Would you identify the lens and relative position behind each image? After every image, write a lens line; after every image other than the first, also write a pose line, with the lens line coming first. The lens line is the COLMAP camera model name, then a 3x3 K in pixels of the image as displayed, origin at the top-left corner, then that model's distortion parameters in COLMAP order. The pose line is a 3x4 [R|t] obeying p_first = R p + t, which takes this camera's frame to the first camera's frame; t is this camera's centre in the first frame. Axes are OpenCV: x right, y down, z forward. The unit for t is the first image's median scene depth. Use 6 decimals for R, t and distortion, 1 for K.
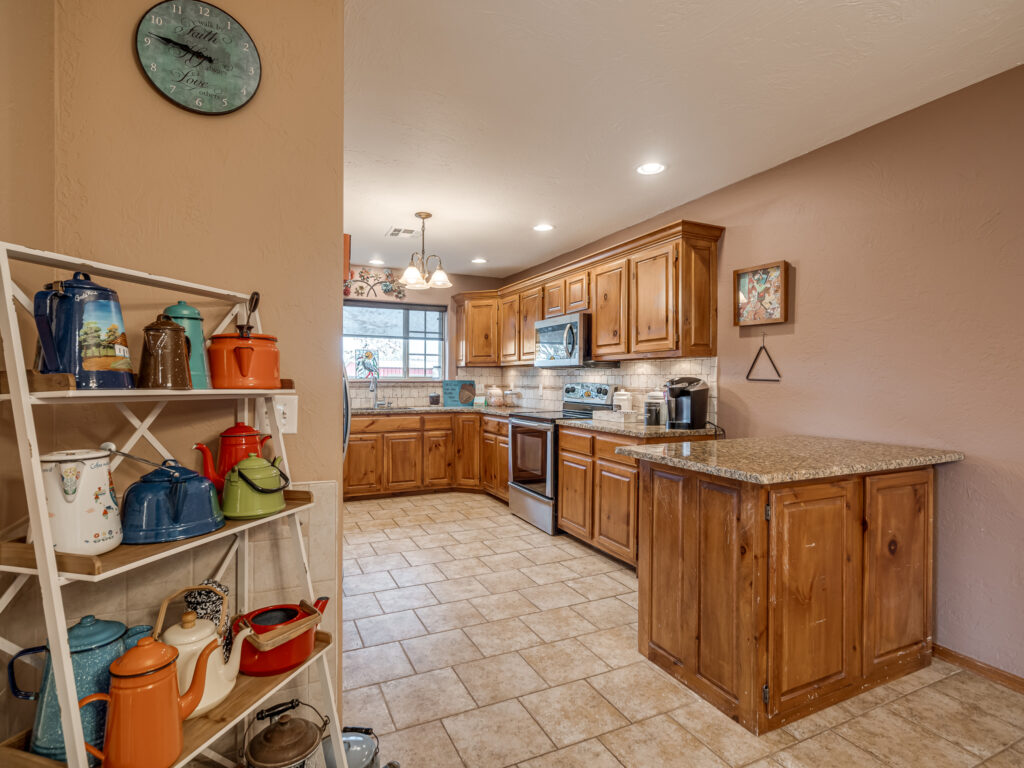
lens RADIAL K [[523.6, 0, 506.6], [0, 523.6, 381.8], [0, 0, 1]] dist [0.000600, -0.000100]
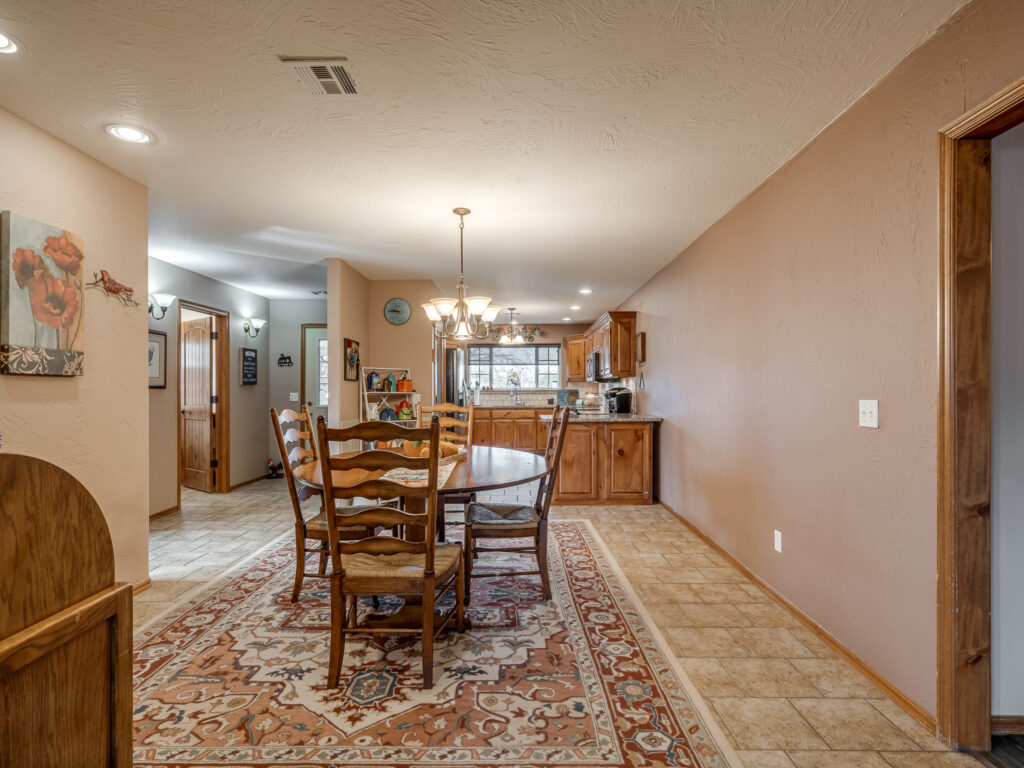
lens RADIAL K [[523.6, 0, 512.9], [0, 523.6, 388.1], [0, 0, 1]] dist [0.000600, -0.000100]
pose [[0.899328, -0.007677, -0.437208, 0.485345], [0.005310, 0.999964, -0.006635, 0.002967], [0.437243, 0.003645, 0.899336, -0.551647]]
